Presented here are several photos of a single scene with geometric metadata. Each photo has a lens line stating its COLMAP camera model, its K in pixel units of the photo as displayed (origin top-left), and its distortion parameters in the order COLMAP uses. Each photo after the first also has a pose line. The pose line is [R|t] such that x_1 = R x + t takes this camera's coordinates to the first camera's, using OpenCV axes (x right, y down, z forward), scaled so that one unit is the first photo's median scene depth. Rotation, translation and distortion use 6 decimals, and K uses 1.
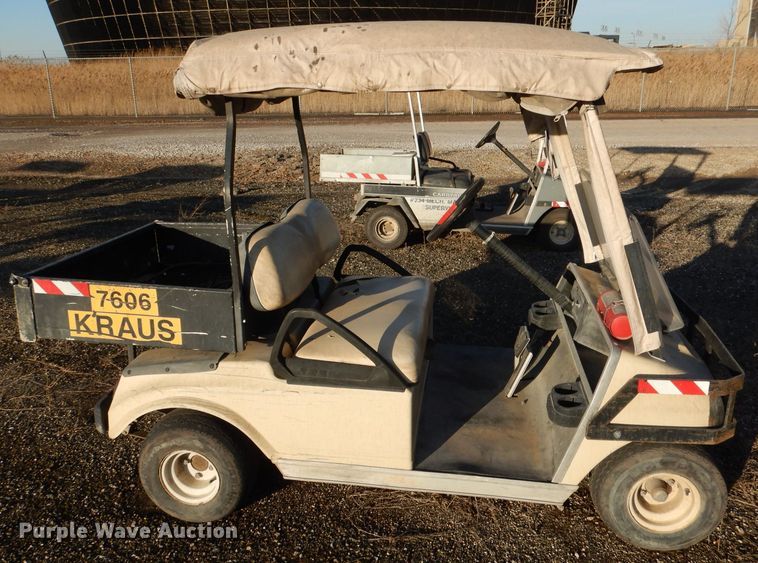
lens RADIAL K [[675.8, 0, 361.2], [0, 675.8, 281.3], [0, 0, 1]] dist [0.006555, 0.000639]
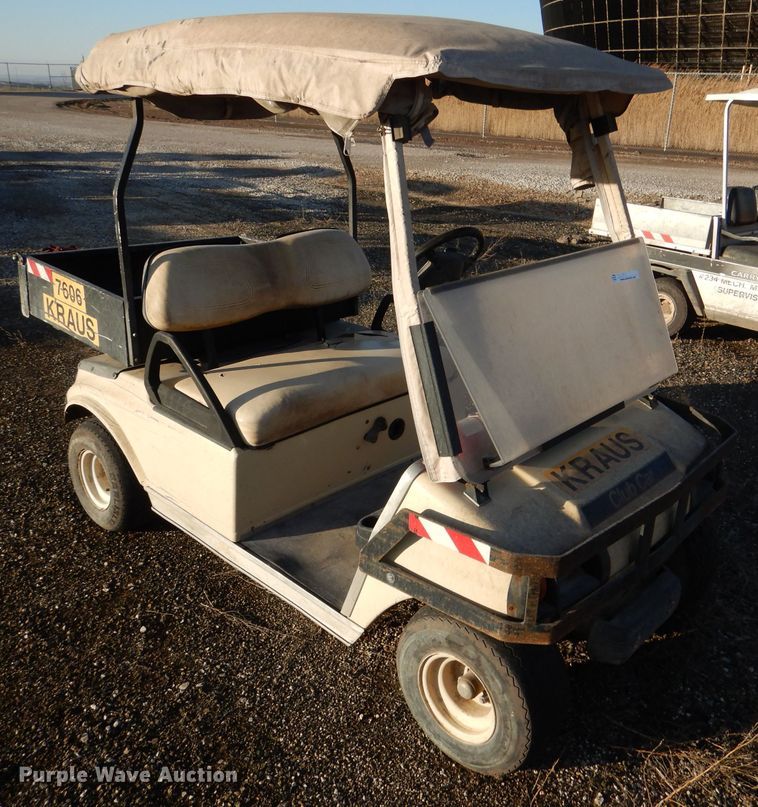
lens RADIAL K [[817.3, 0, 379.3], [0, 817.3, 391.0], [0, 0, 1]] dist [-0.006367, 0.016657]
pose [[0.817905, 0.239861, -0.522971, 0.716850], [-0.213403, 0.970591, 0.111409, -0.064709], [0.534314, 0.020482, 0.845038, 0.205595]]
